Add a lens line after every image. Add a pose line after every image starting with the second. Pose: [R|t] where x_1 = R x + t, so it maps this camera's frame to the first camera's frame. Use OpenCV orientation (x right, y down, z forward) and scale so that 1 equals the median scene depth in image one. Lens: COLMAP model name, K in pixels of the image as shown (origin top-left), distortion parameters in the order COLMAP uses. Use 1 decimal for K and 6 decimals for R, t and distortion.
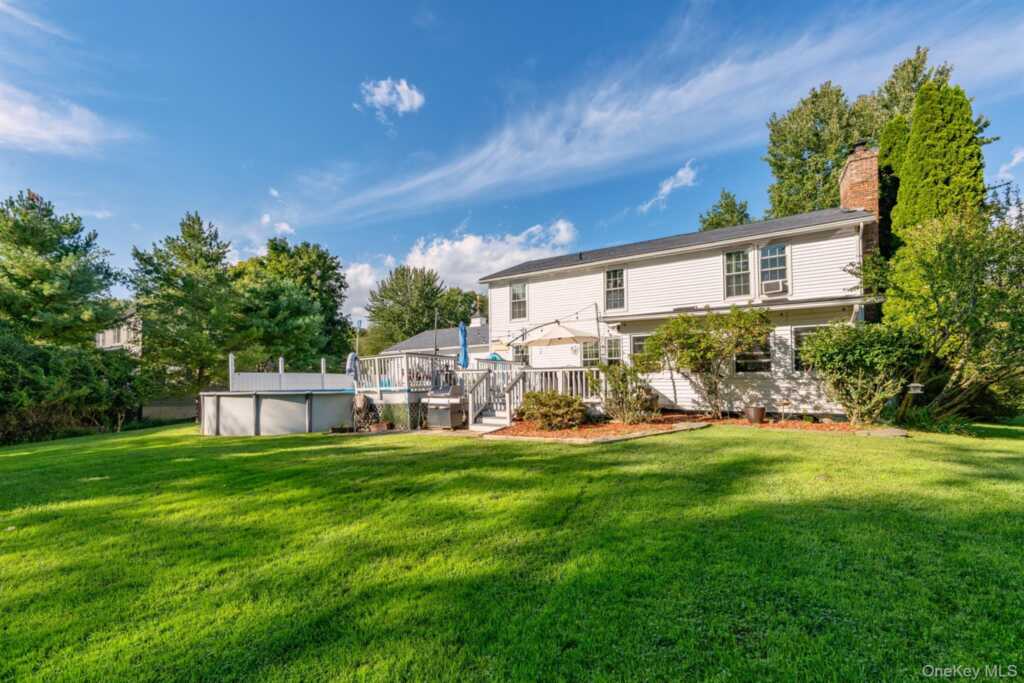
lens RADIAL K [[412.3, 0, 512.0], [0, 412.3, 341.5], [0, 0, 1]] dist [0.009204, -0.000364]
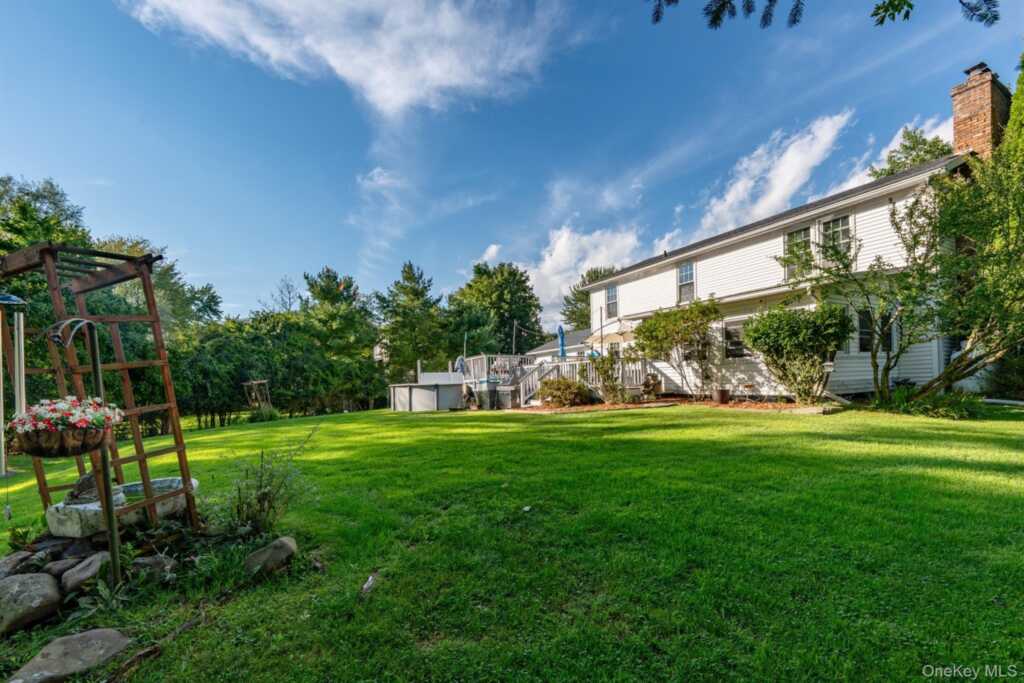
lens RADIAL K [[414.8, 0, 512.0], [0, 414.8, 341.5], [0, 0, 1]] dist [-0.000043, 0.000028]
pose [[0.873617, -0.062440, -0.482591, 0.360860], [0.064212, 0.997853, -0.012866, 0.006271], [0.482359, -0.019748, 0.875751, -0.131101]]
